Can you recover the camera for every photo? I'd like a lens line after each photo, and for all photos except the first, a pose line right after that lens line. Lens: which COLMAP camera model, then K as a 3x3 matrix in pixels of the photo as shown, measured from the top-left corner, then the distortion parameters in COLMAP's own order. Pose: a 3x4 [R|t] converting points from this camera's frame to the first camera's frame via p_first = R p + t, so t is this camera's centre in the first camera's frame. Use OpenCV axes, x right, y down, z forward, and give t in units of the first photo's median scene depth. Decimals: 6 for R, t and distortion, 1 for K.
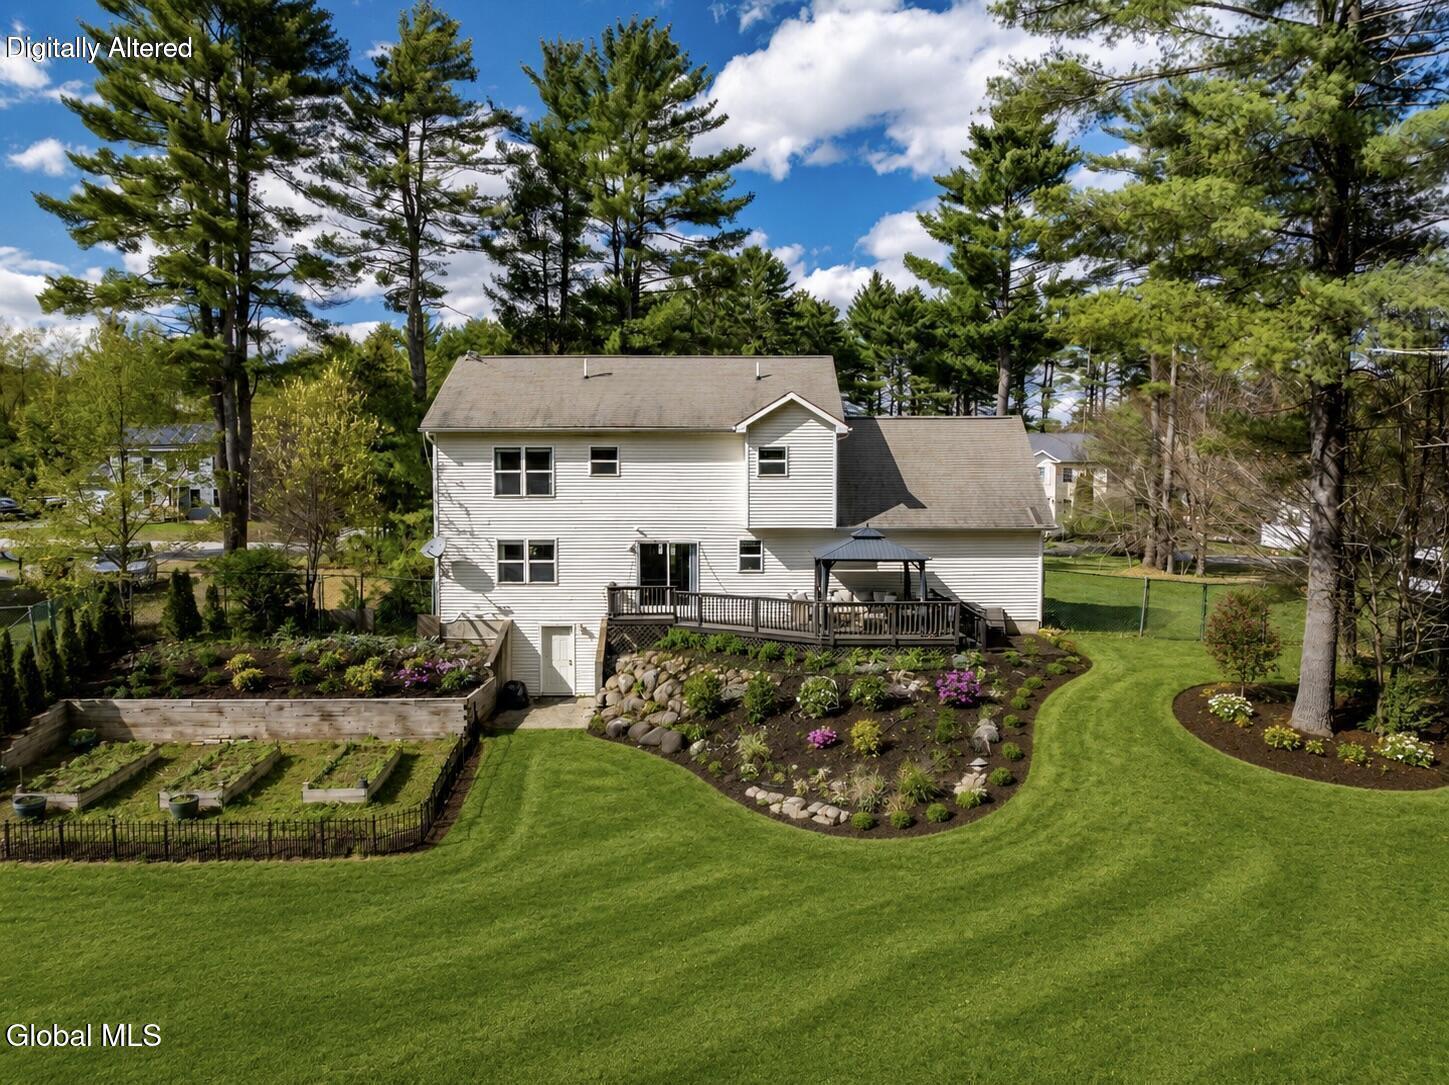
lens RADIAL K [[1025.9, 0, 718.6], [0, 1025.9, 537.8], [0, 0, 1]] dist [-0.023743, -0.005462]
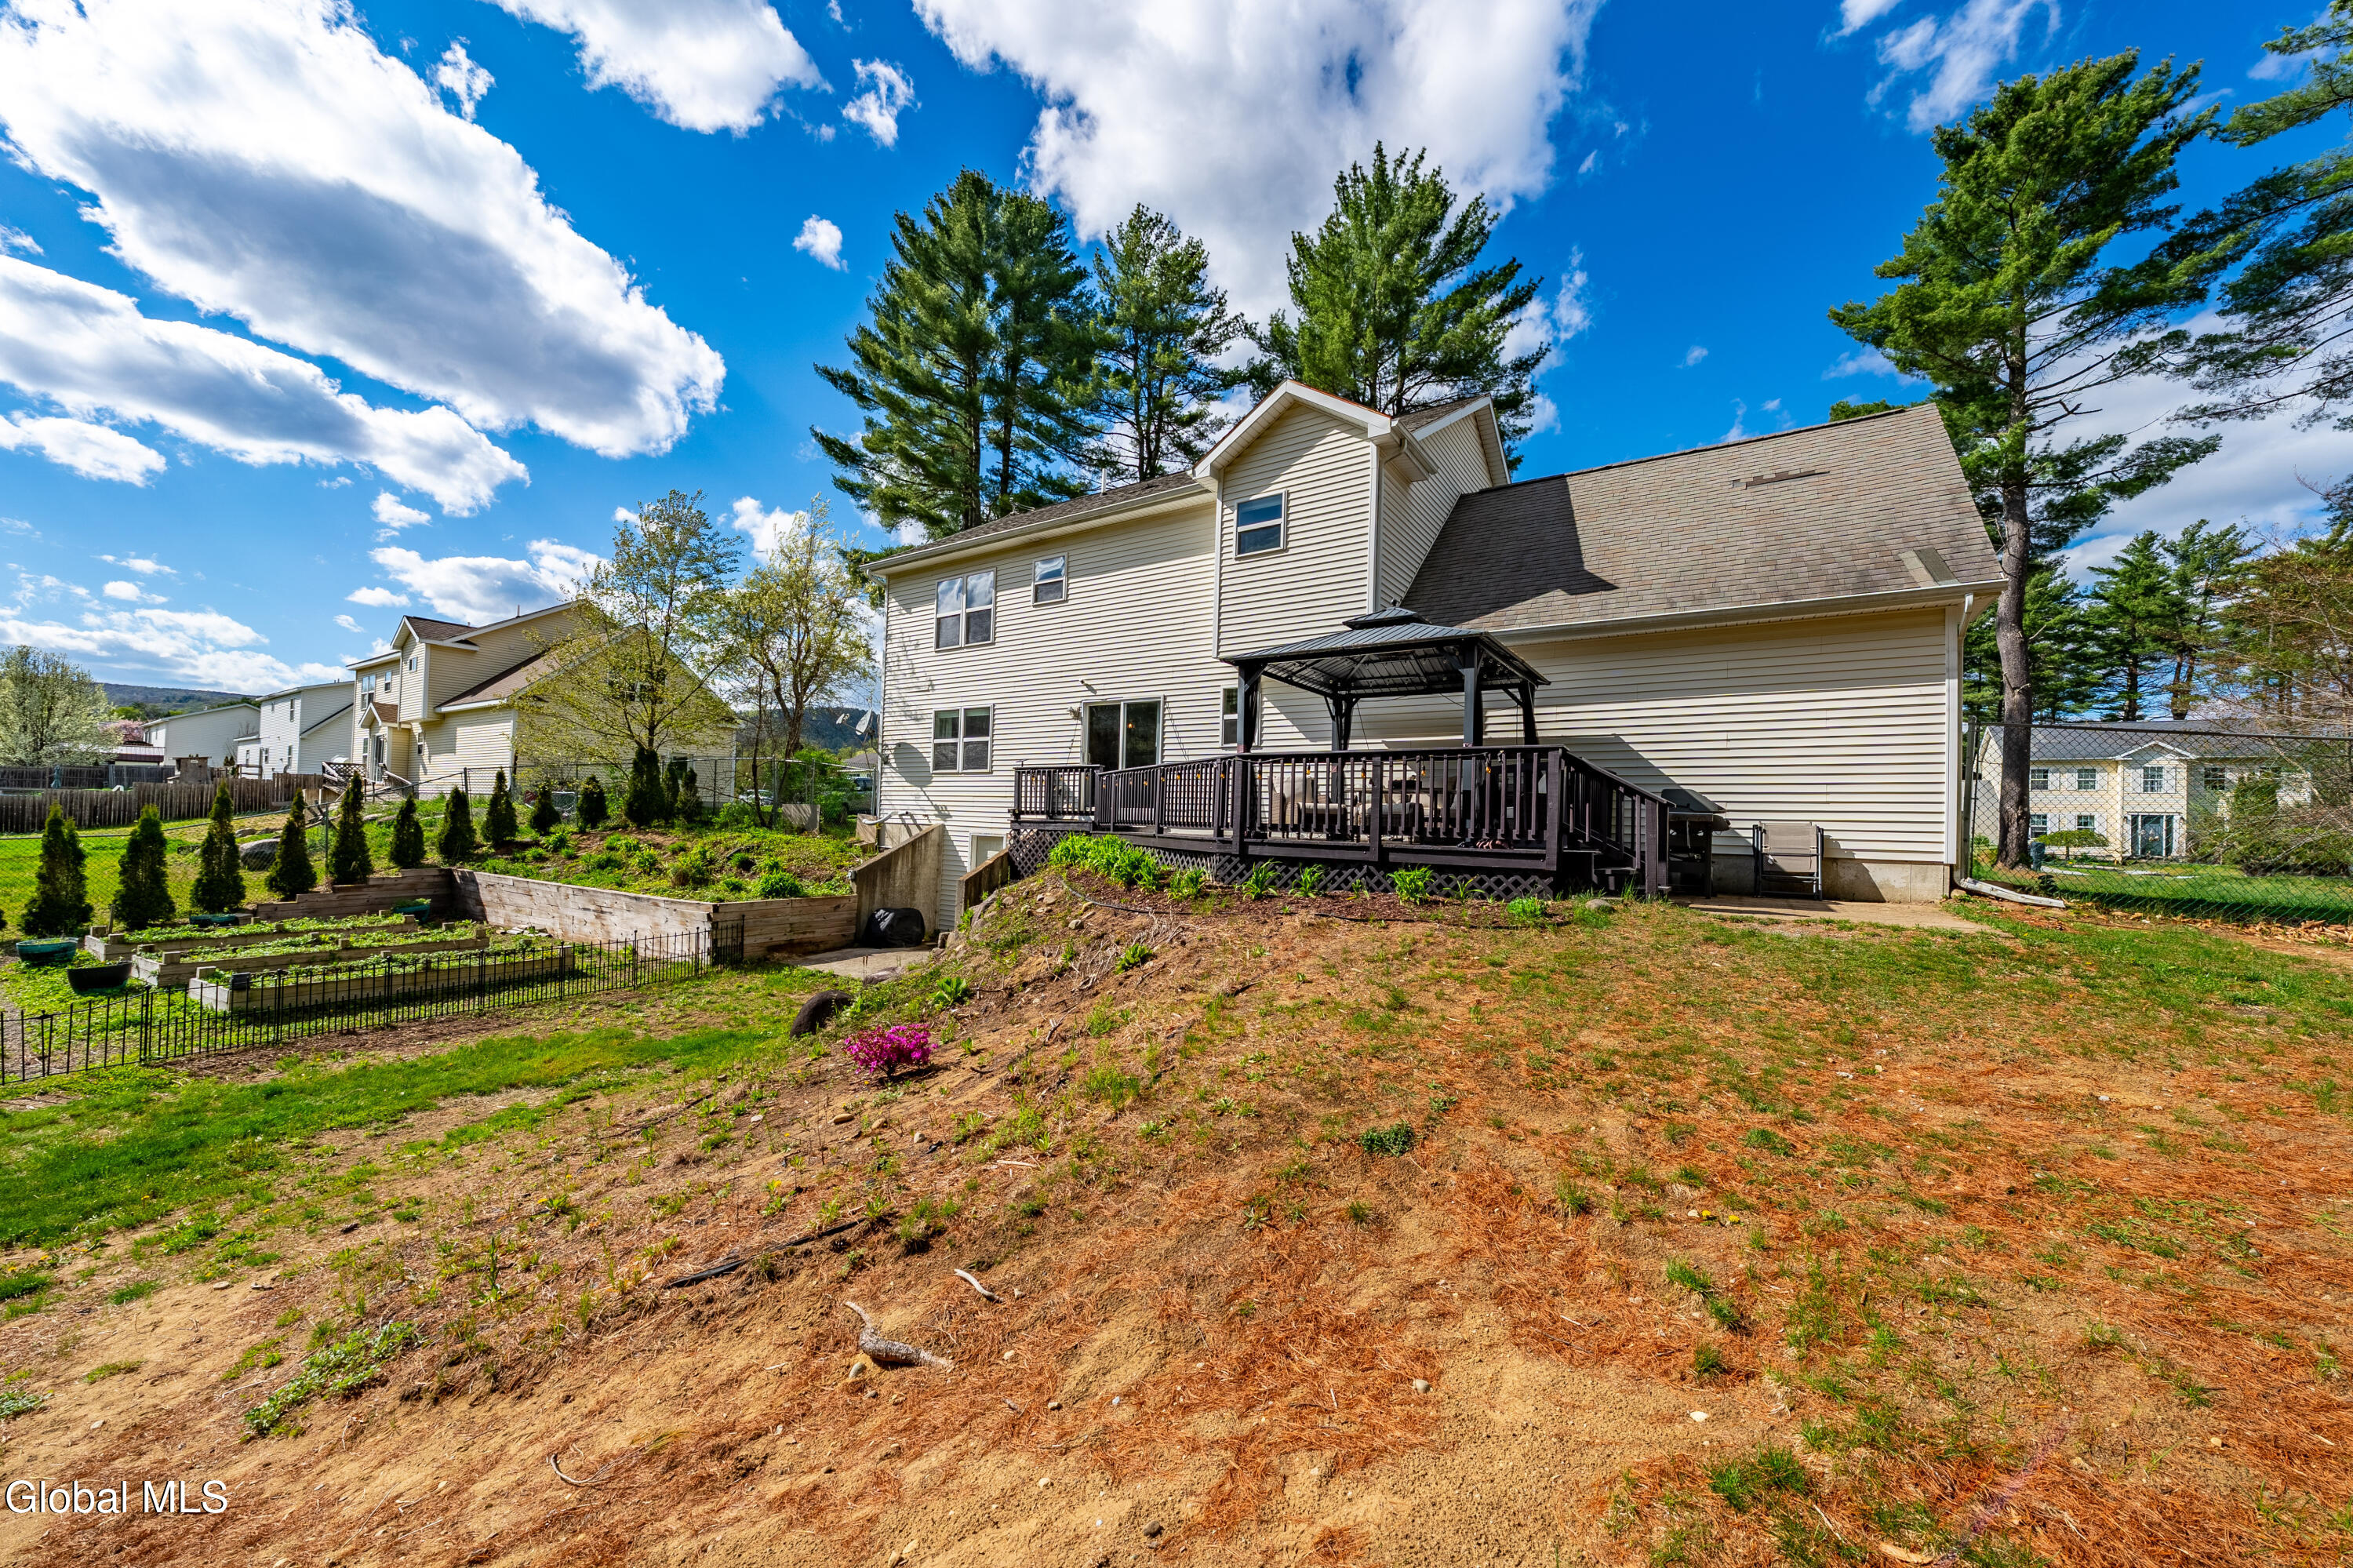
lens RADIAL K [[838.1, 0, 1176.3], [0, 838.1, 804.3], [0, 0, 1]] dist [-0.000878, -0.000142]
pose [[0.836777, 0.015756, -0.547317, 0.247569], [-0.062109, 0.995866, -0.066287, 0.095878], [0.544009, 0.089461, 0.834296, 0.613635]]
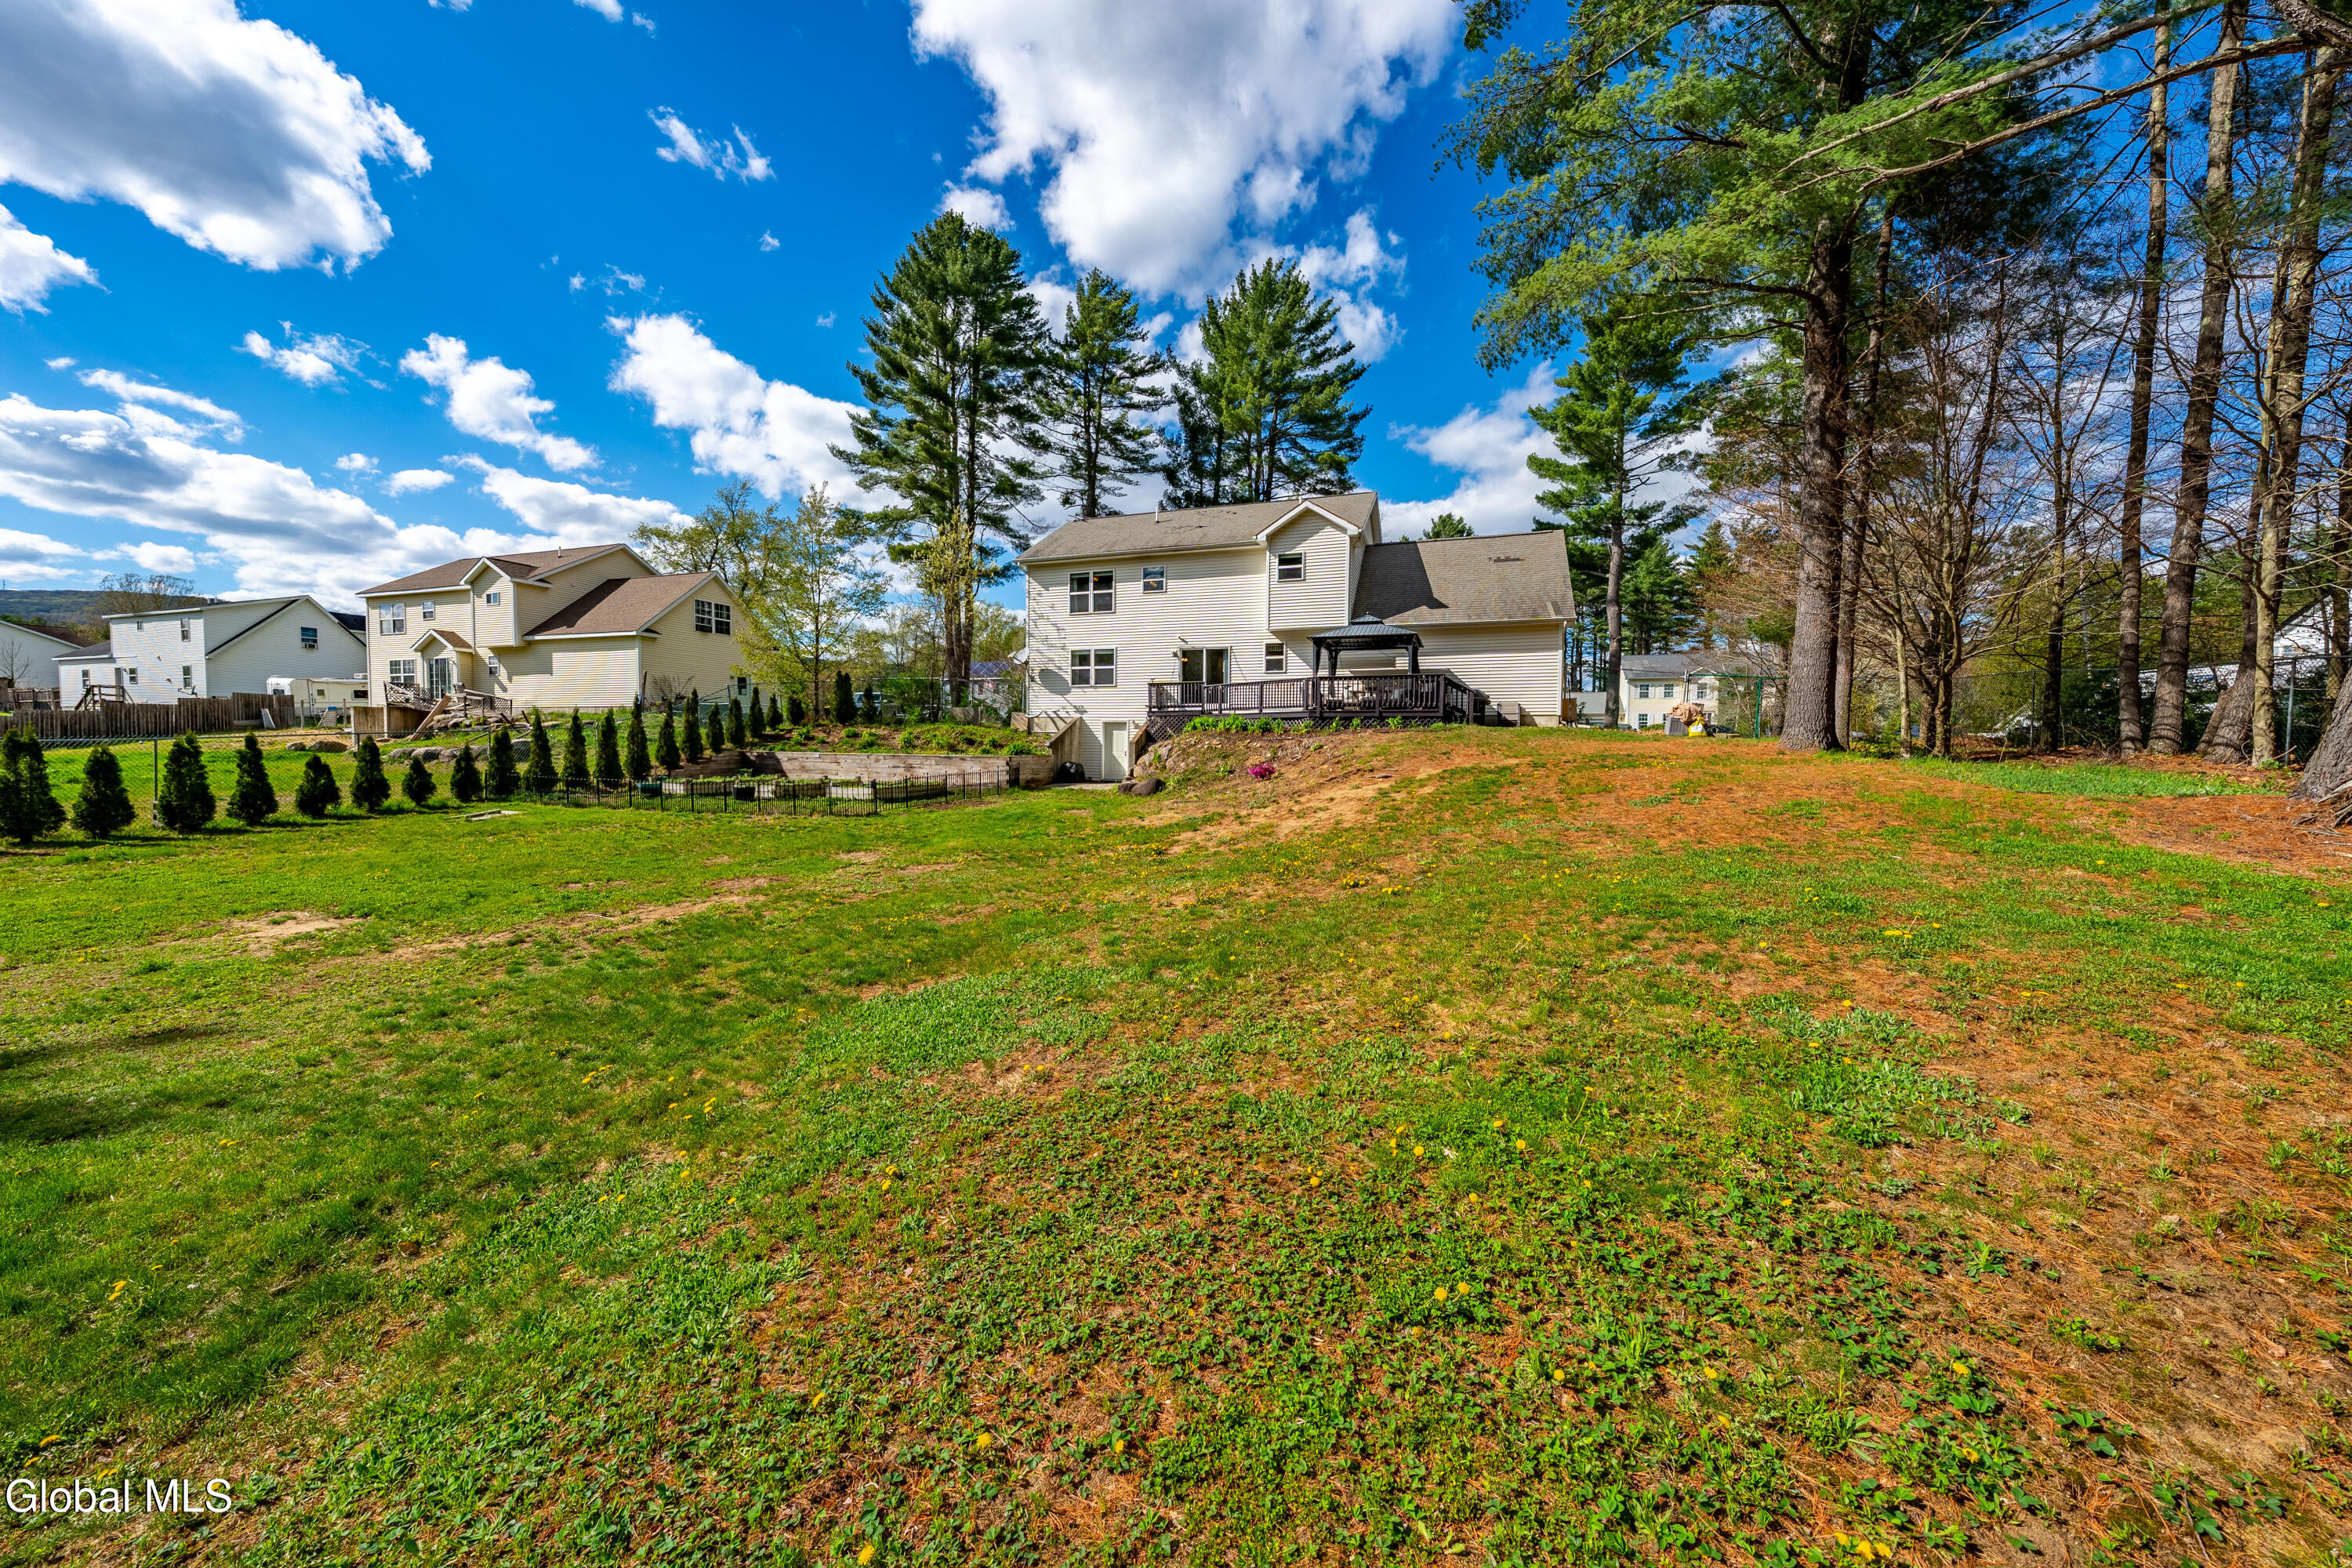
lens RADIAL K [[802.4, 0, 1183.8], [0, 802.4, 765.2], [0, 0, 1]] dist [-0.000449, -0.000040]
pose [[0.947706, 0.019734, -0.318535, 0.216889], [-0.028331, 0.999348, -0.022379, 0.156616], [0.317885, 0.030233, 0.947647, 0.147678]]
